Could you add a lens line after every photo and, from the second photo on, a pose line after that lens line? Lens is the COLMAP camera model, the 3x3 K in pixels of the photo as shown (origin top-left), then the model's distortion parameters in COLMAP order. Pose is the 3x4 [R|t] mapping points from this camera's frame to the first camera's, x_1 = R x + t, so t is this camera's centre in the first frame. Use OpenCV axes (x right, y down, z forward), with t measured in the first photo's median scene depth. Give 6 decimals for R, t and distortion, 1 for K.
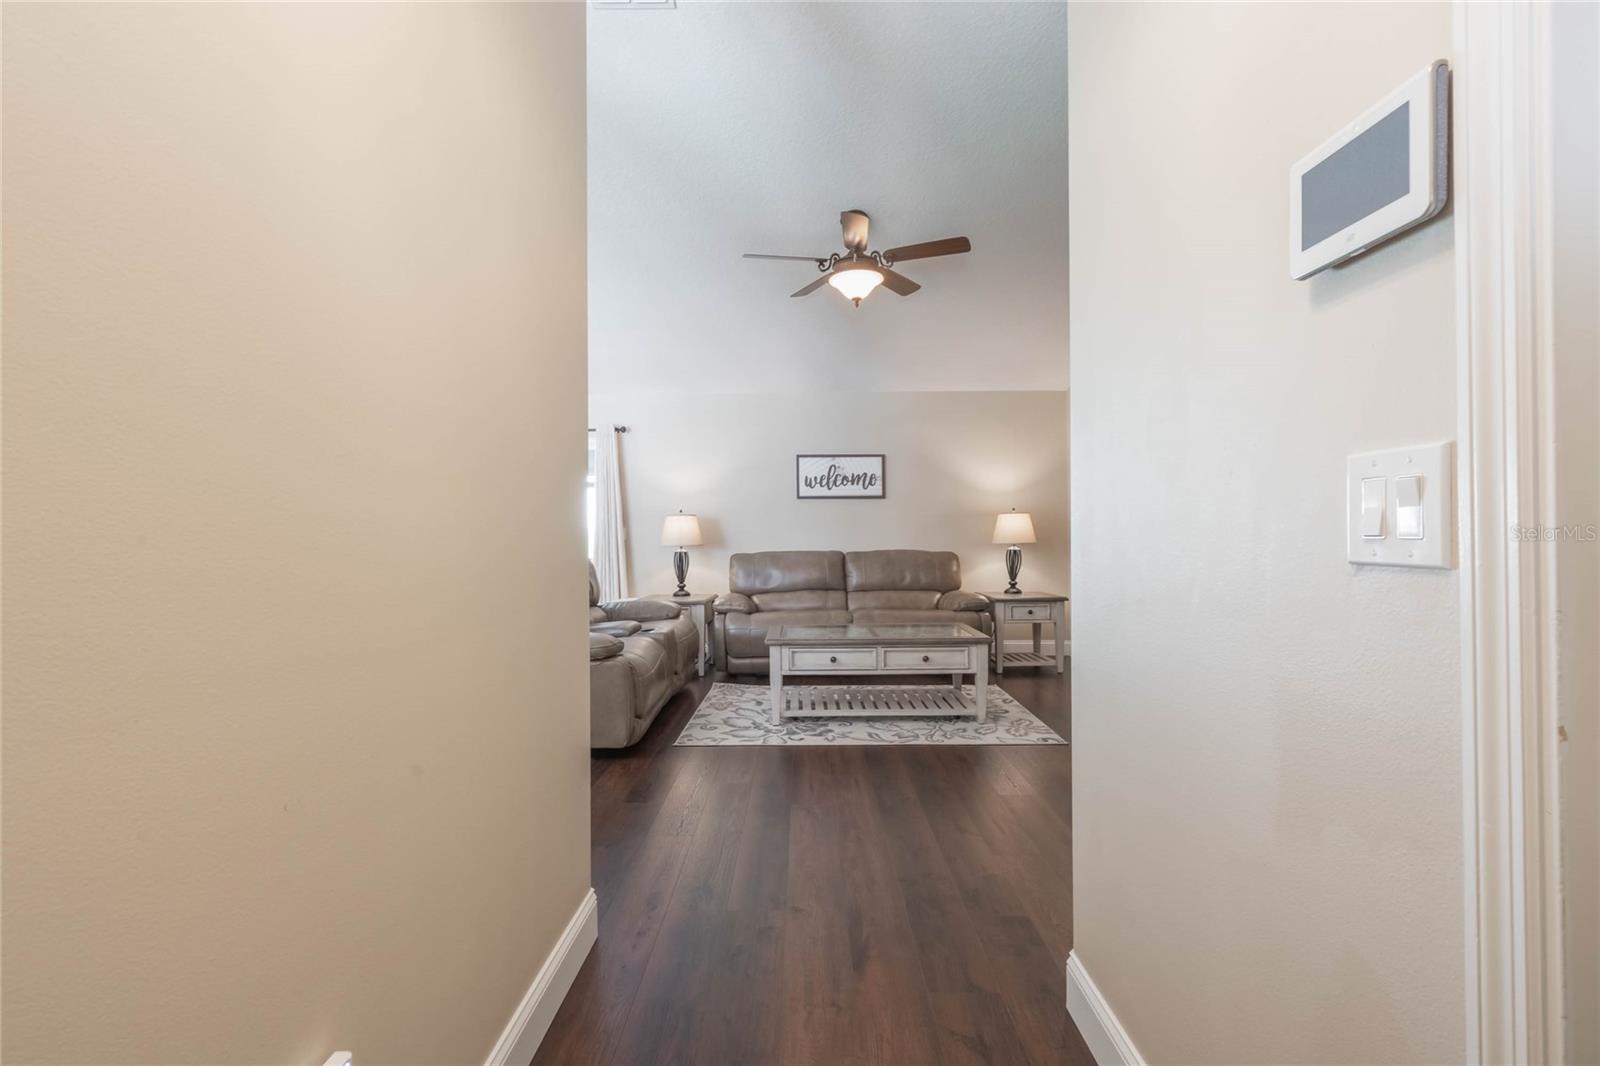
lens RADIAL K [[753.8, 0, 811.6], [0, 753.8, 538.0], [0, 0, 1]] dist [-0.002467, 0.001567]
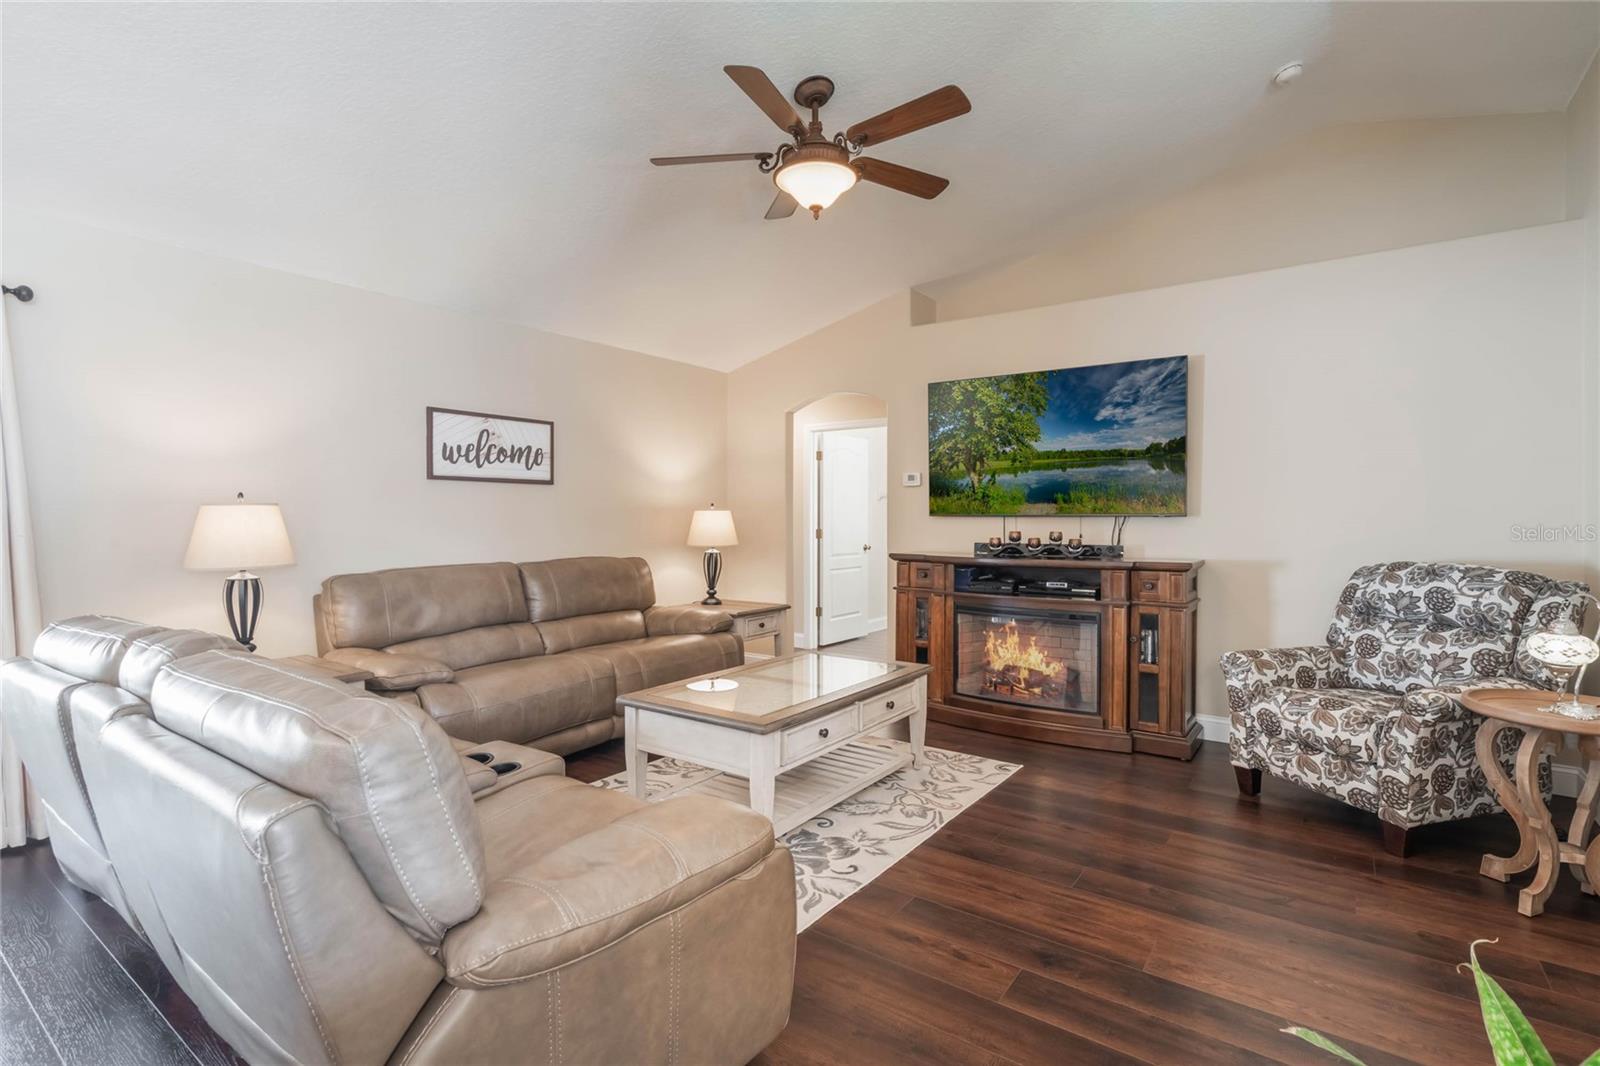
lens RADIAL K [[753.8, 0, 790.5], [0, 753.8, 534.4], [0, 0, 1]] dist [-0.002467, 0.001567]
pose [[0.593905, -0.010983, 0.804460, -0.339990], [-0.004200, 0.999851, 0.016751, -0.018481], [-0.804524, -0.013327, 0.593770, 0.400958]]
